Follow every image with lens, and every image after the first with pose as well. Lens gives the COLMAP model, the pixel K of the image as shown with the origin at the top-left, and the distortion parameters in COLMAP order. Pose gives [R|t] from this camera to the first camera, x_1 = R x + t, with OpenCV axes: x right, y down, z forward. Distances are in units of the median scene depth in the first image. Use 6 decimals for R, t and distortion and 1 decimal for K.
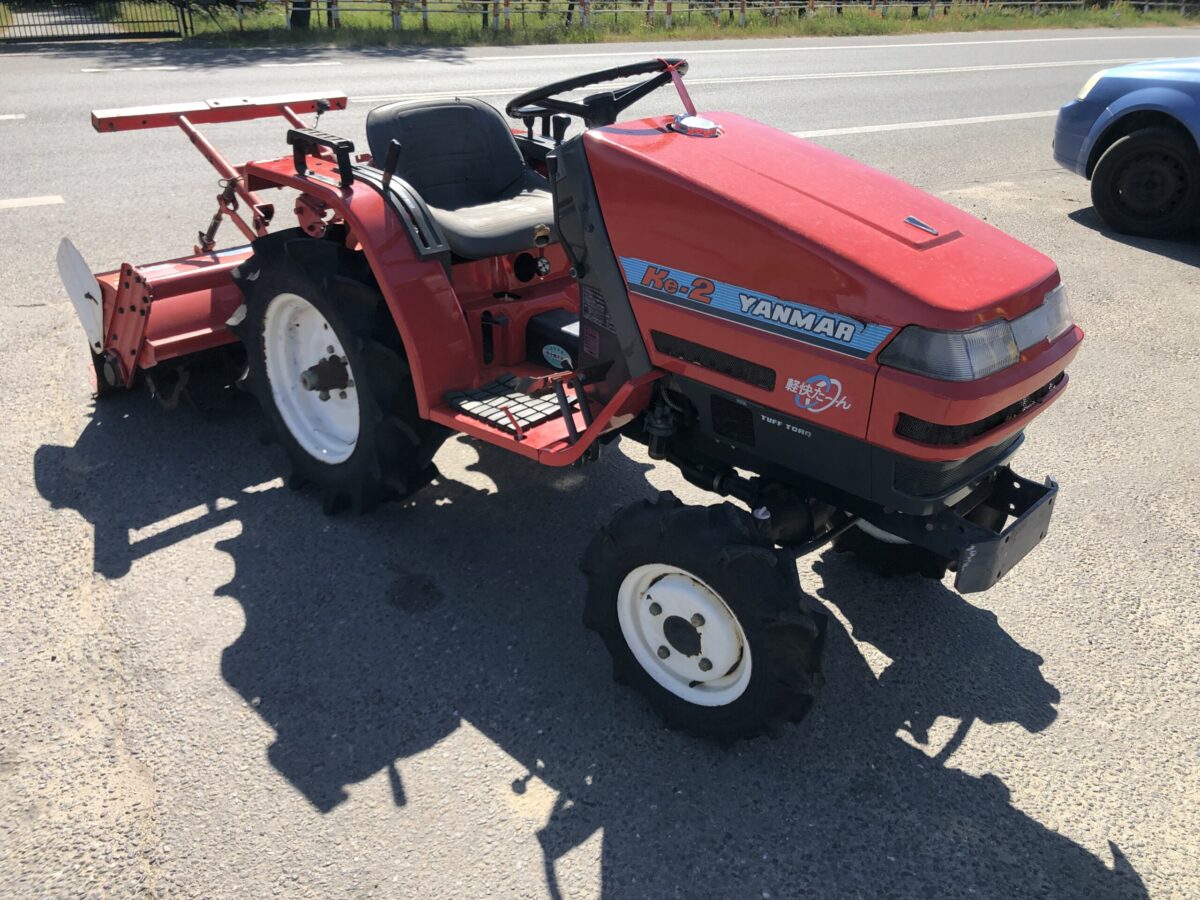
lens RADIAL K [[954.9, 0, 600.0], [0, 954.9, 450.0], [0, 0, 1]] dist [0.027729, -0.031054]
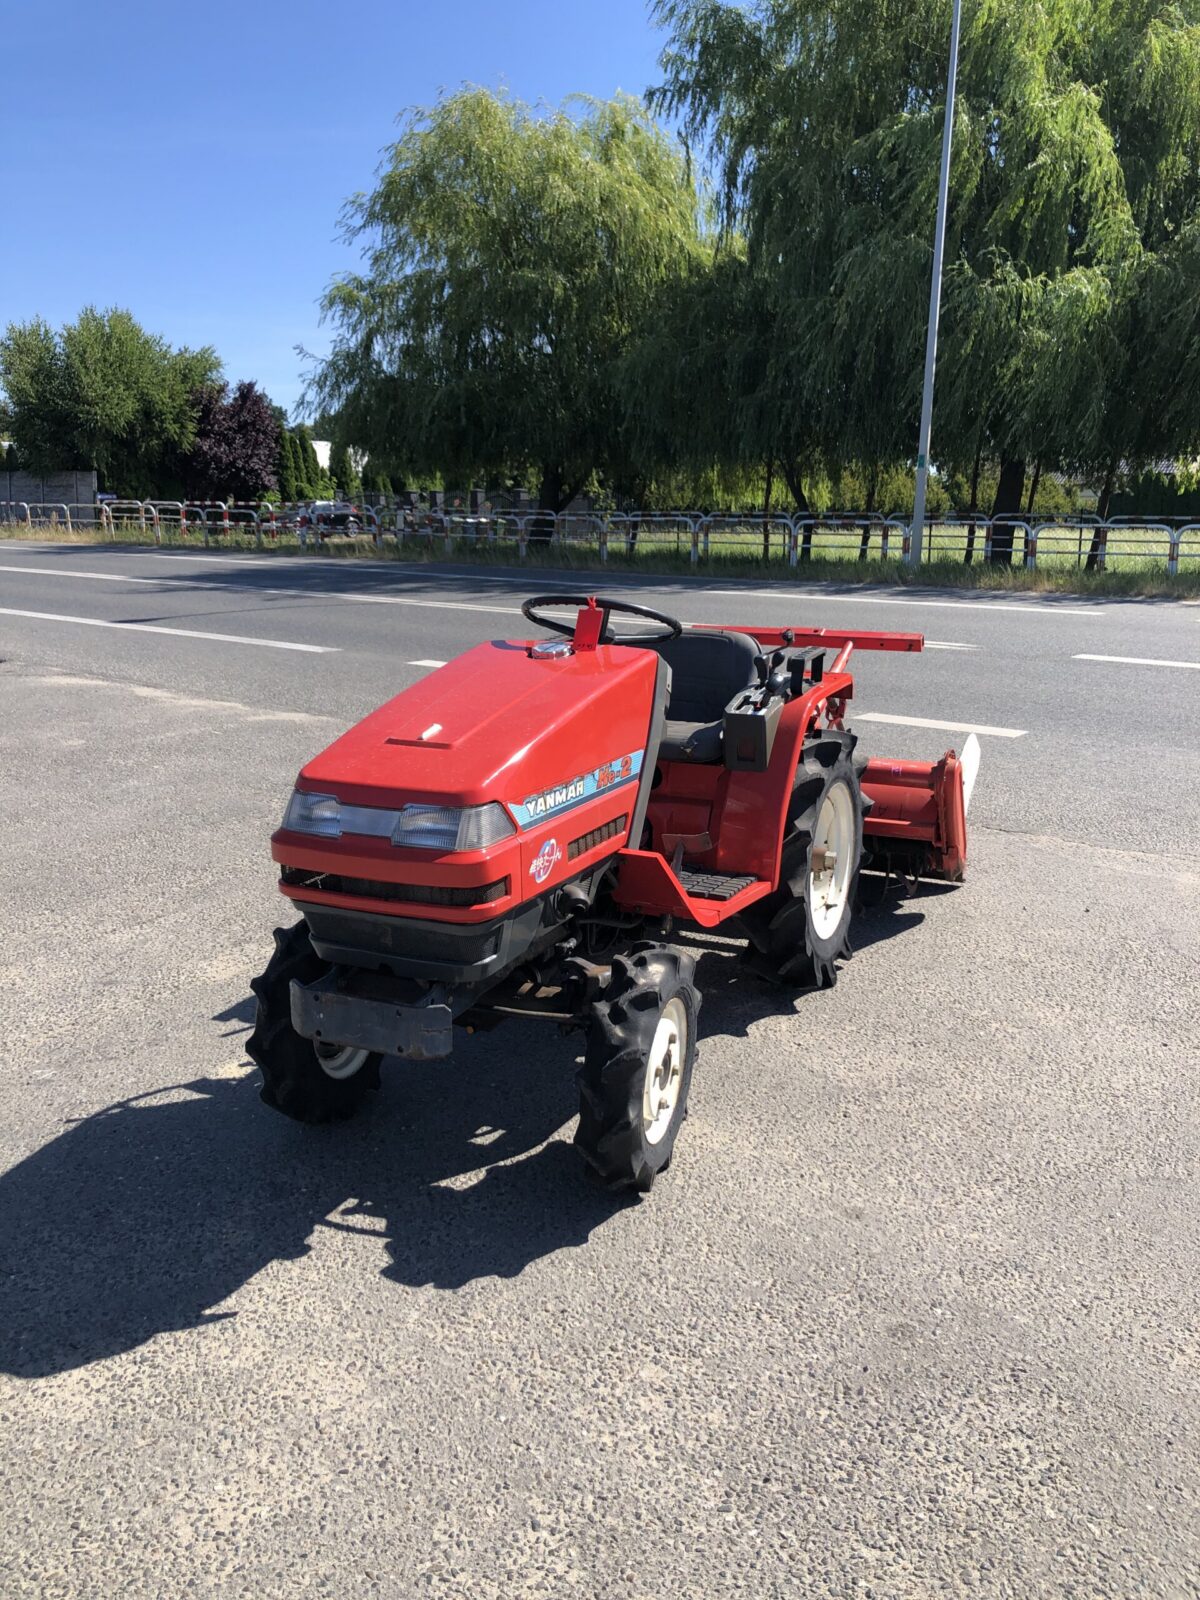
lens RADIAL K [[1273.2, 0, 615.0], [0, 1273.2, 814.9], [0, 0, 1]] dist [0.027729, -0.031054]
pose [[0.348322, 0.210387, -0.913460, 1.654053], [-0.414663, 0.908537, 0.051133, -0.283953], [0.840670, 0.360968, 0.403703, 0.549916]]
